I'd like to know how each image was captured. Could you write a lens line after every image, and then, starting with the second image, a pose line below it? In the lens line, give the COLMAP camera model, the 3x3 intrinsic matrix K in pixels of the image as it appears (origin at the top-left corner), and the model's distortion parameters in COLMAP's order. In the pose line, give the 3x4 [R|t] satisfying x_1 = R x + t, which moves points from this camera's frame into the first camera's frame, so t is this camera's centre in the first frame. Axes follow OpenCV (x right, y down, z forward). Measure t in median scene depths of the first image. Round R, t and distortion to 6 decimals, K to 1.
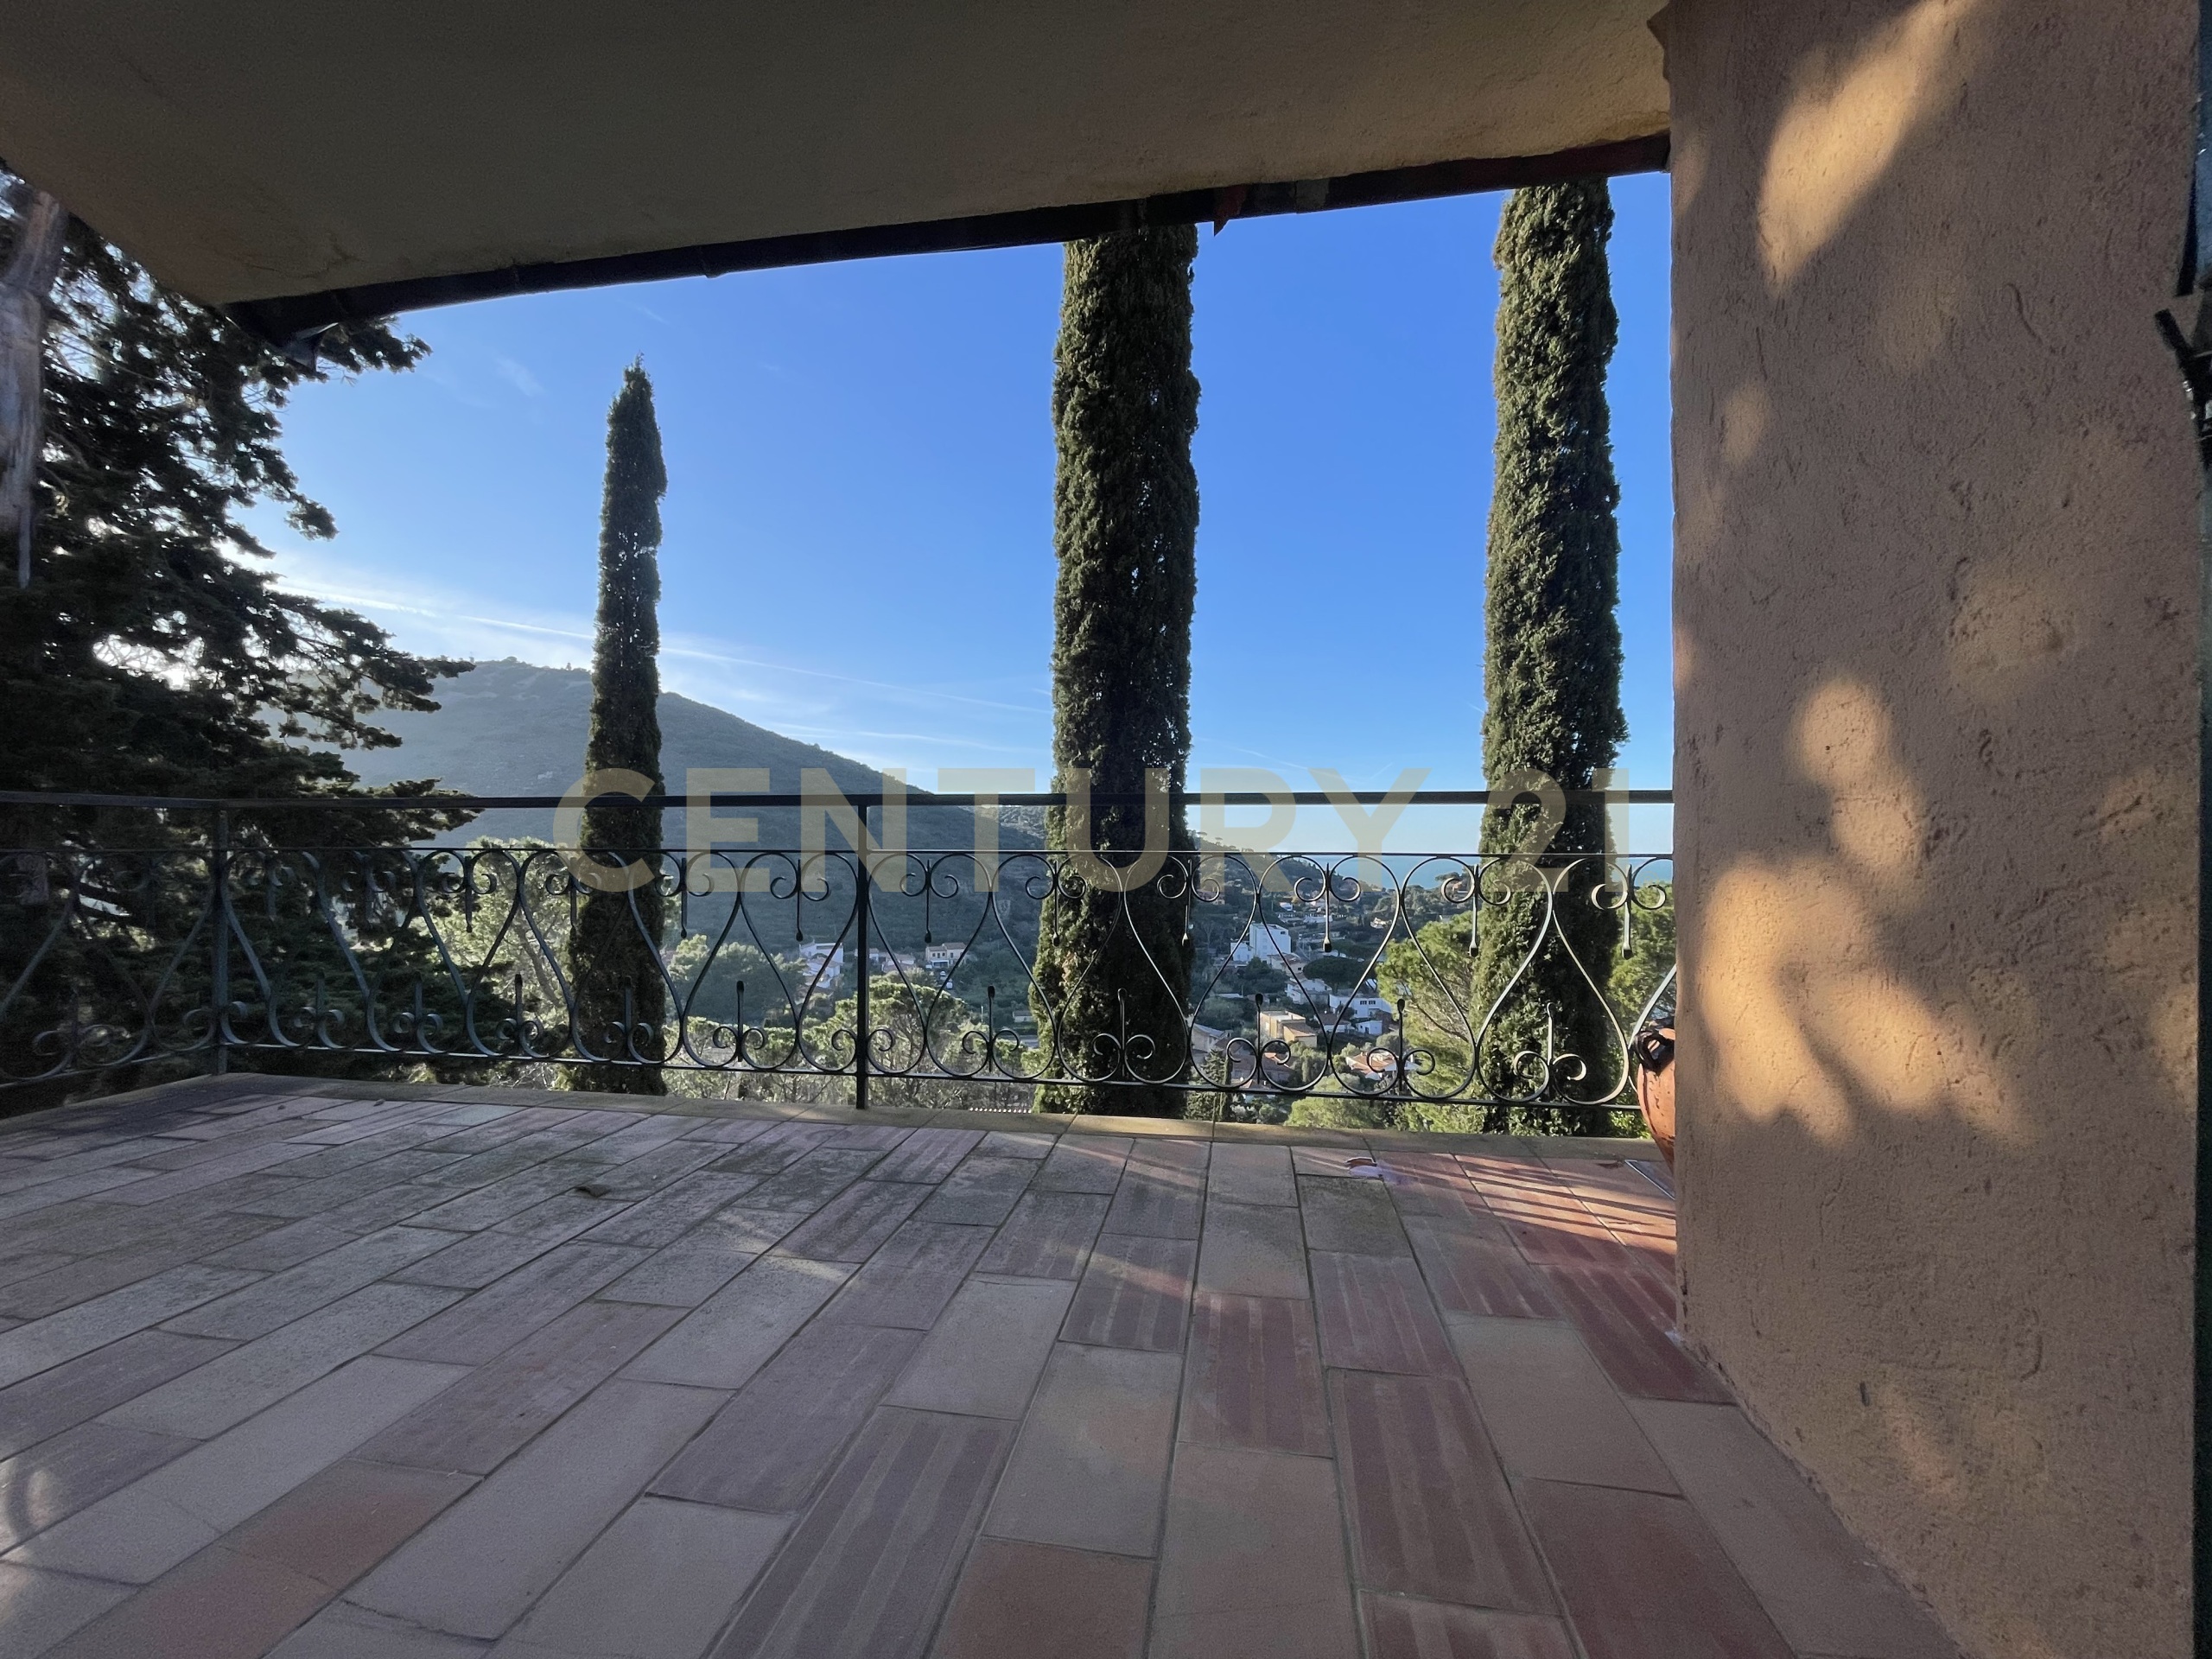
lens RADIAL K [[883.6, 0, 1102.0], [0, 883.6, 835.5], [0, 0, 1]] dist [-0.004380, -0.000204]
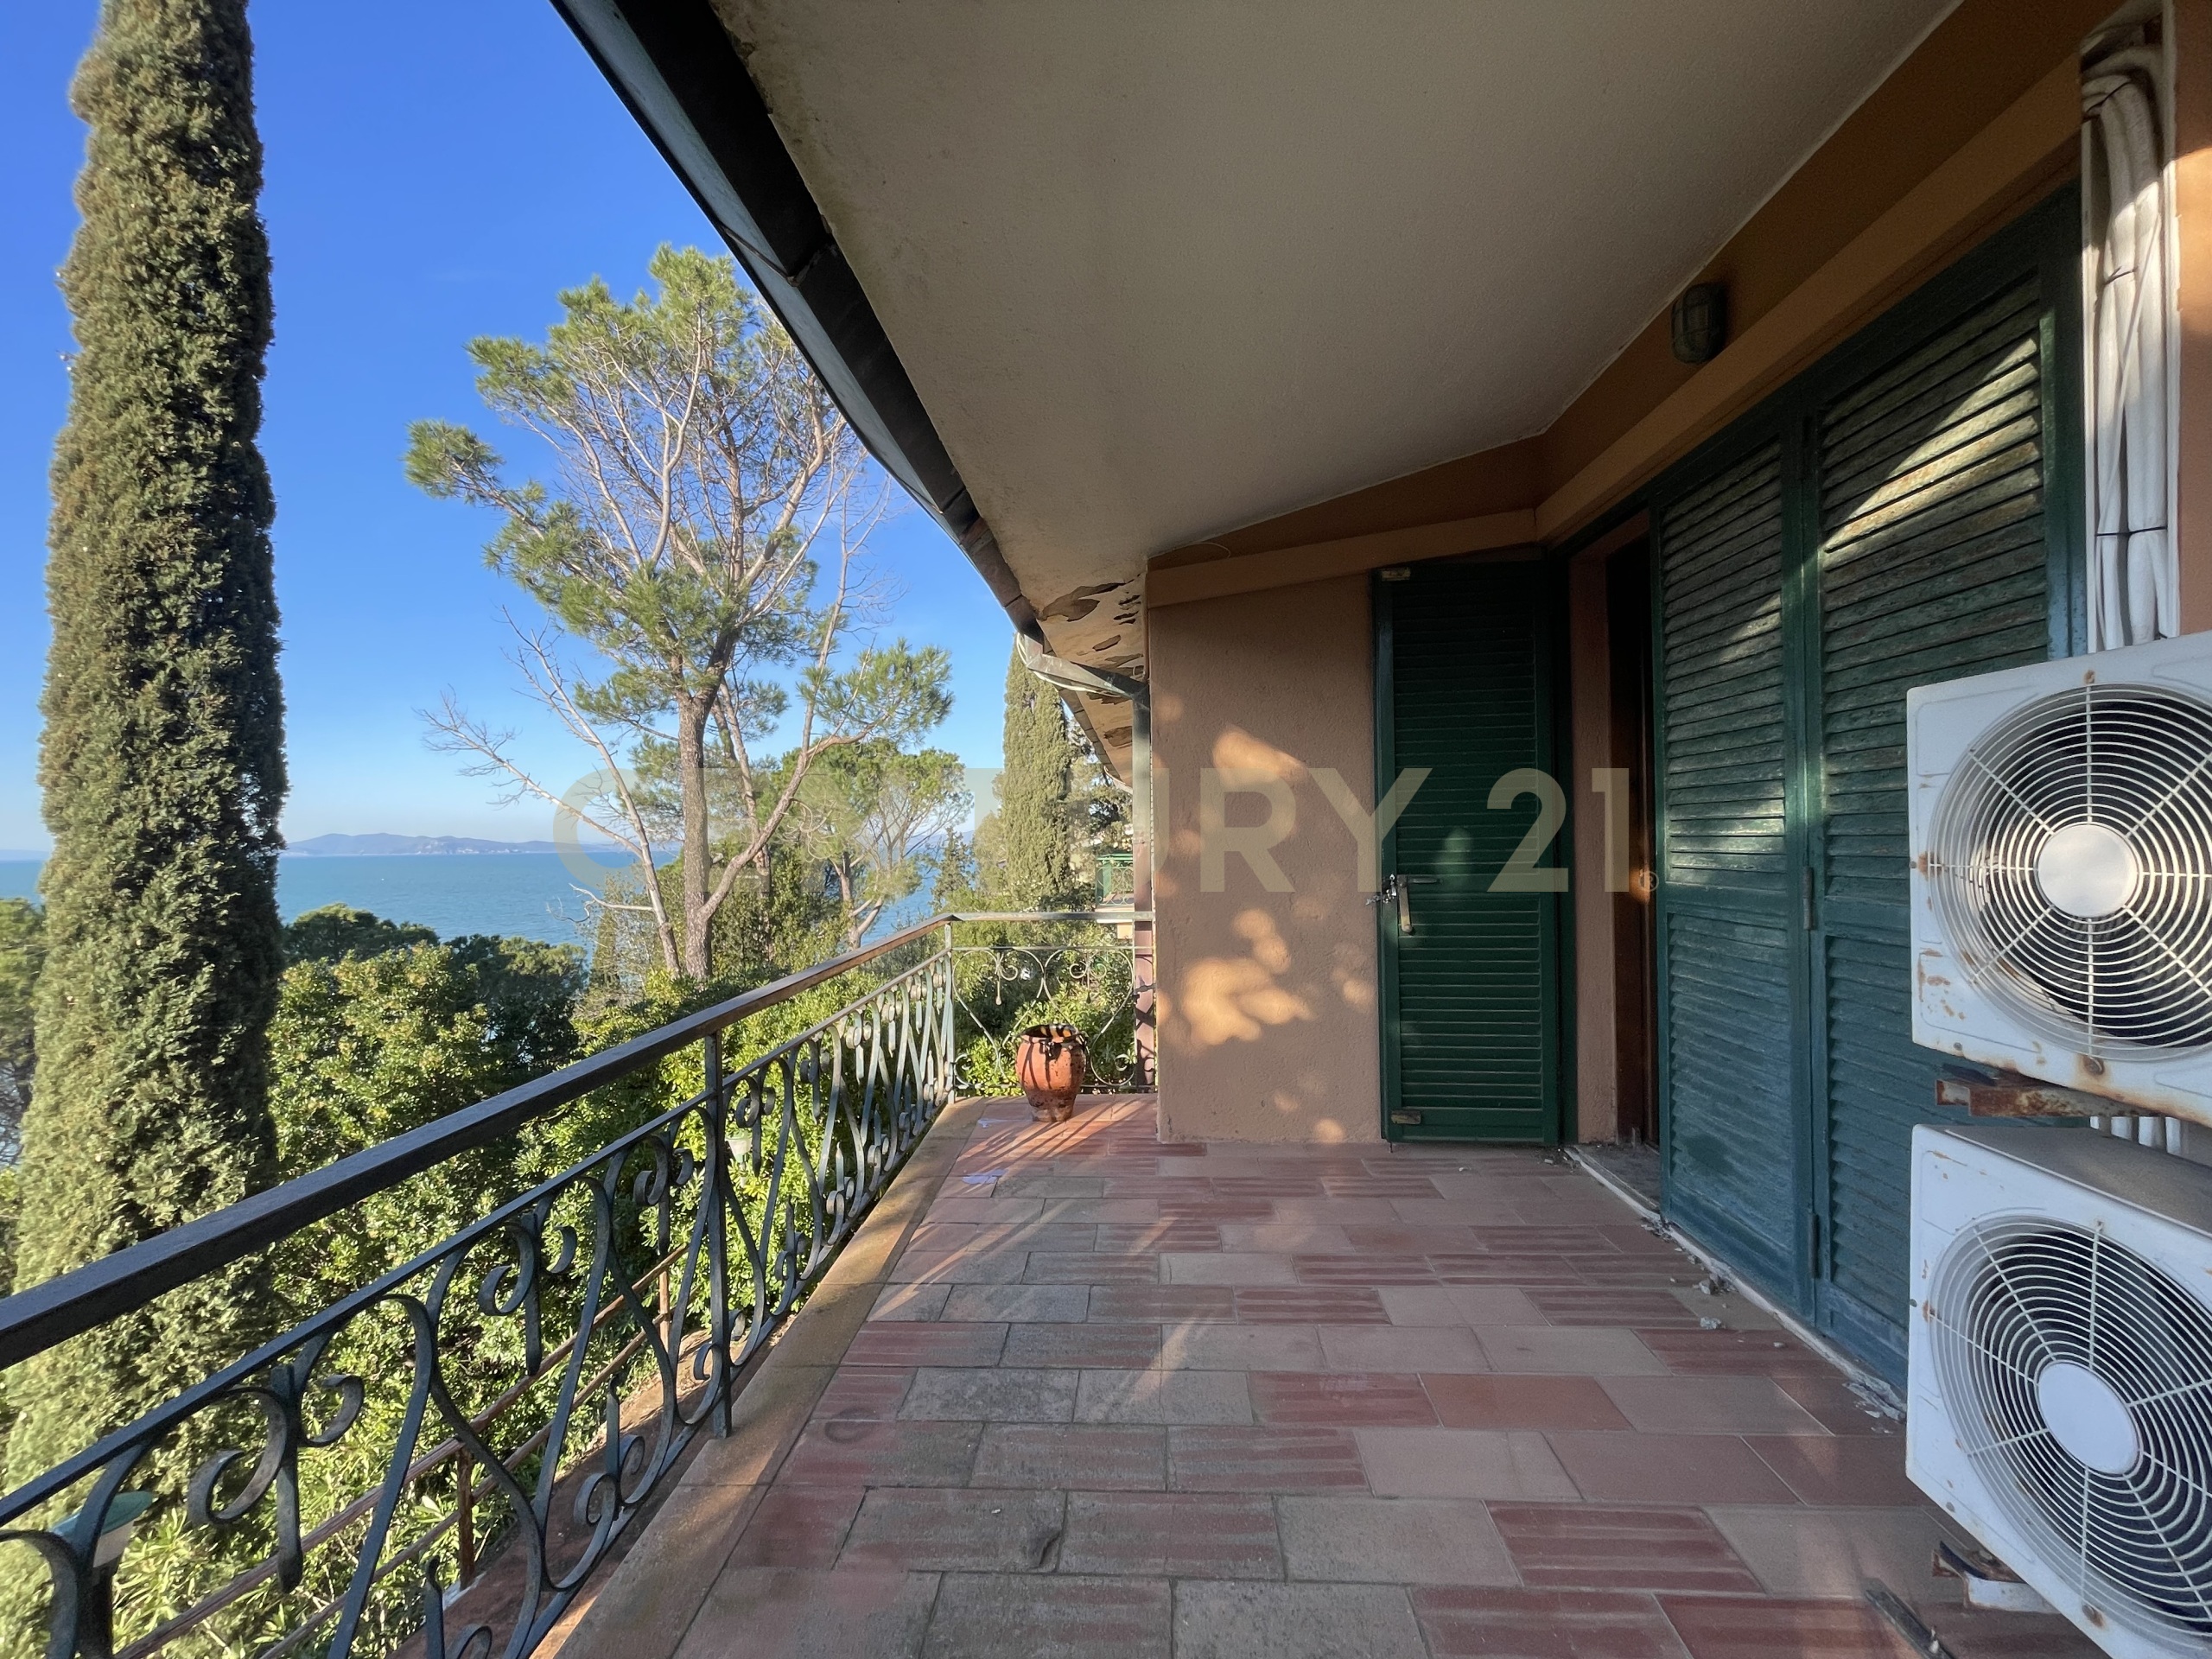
lens RADIAL K [[883.6, 0, 1099.2], [0, 883.6, 835.3], [0, 0, 1]] dist [-0.004380, -0.000204]
pose [[-0.109911, -0.006331, 0.993921, -0.385226], [-0.000324, 0.999980, 0.006334, -0.074427], [-0.993941, 0.000374, -0.109911, 0.287431]]
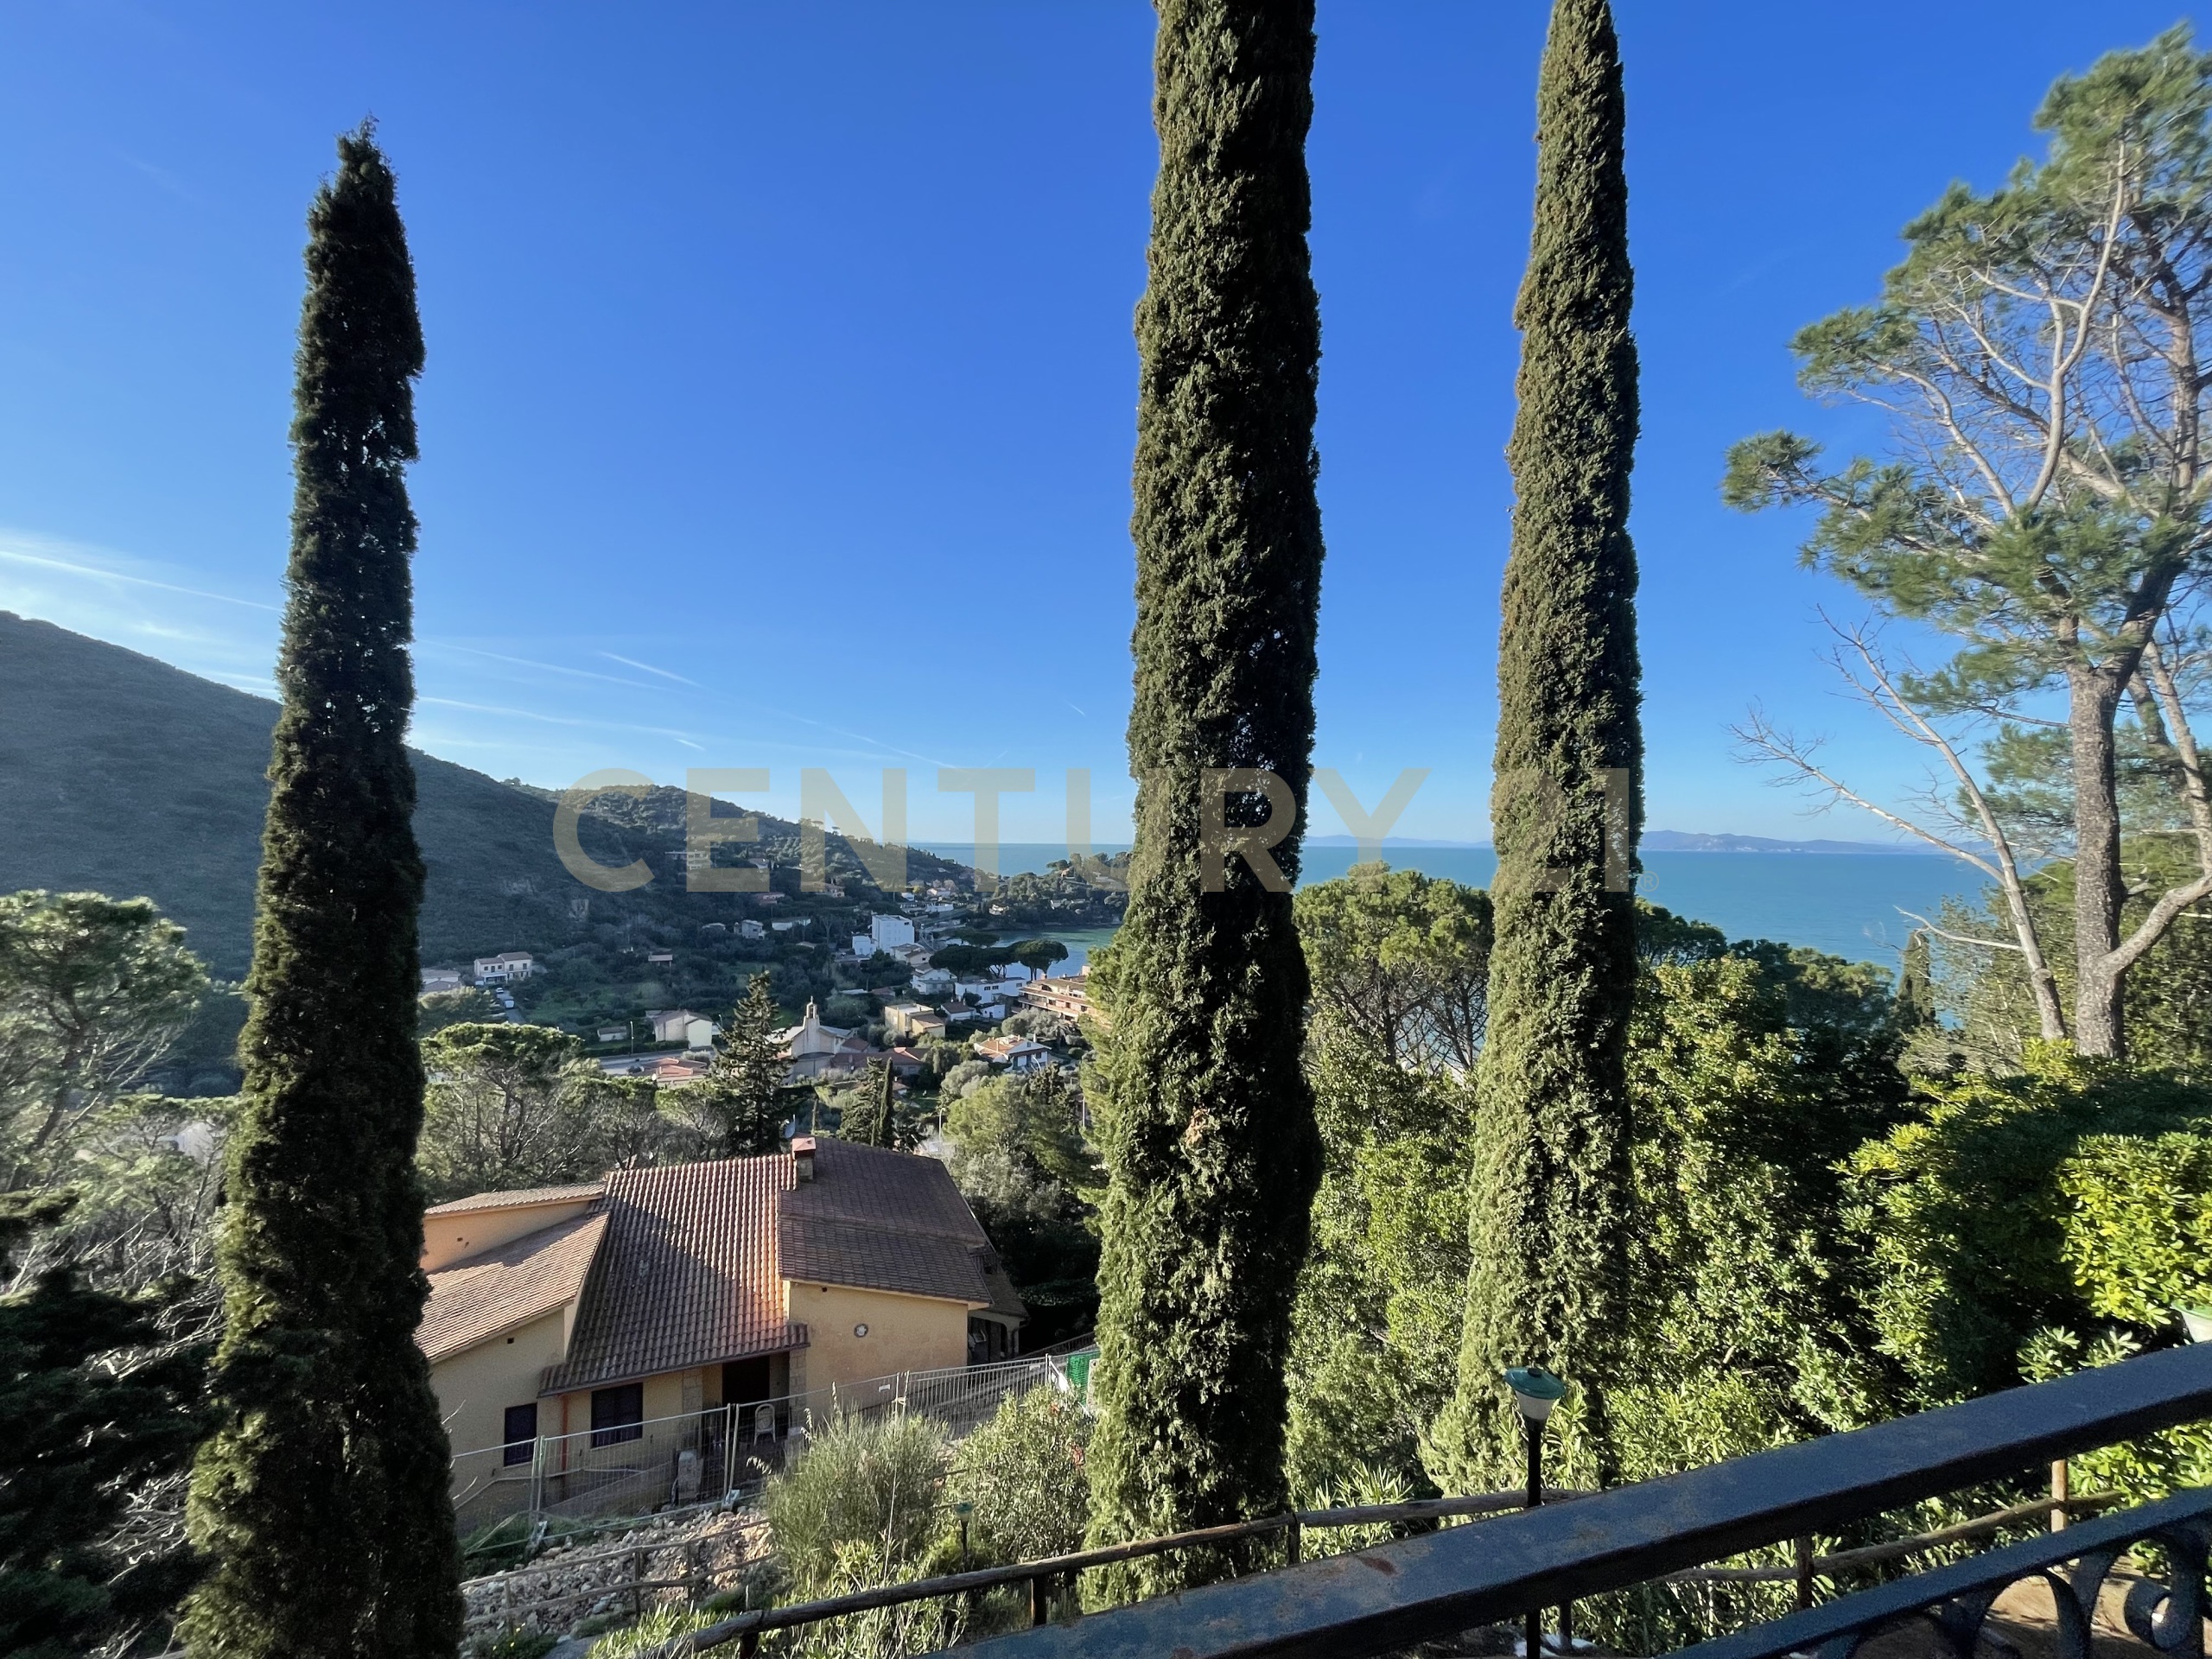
lens RADIAL K [[883.6, 0, 1101.3], [0, 883.6, 838.1], [0, 0, 1]] dist [-0.004380, -0.000204]
pose [[0.910106, -0.002852, 0.414366, -0.410000], [-0.003755, 0.999878, 0.015130, -0.107976], [-0.414359, -0.015326, 0.909985, 0.334021]]
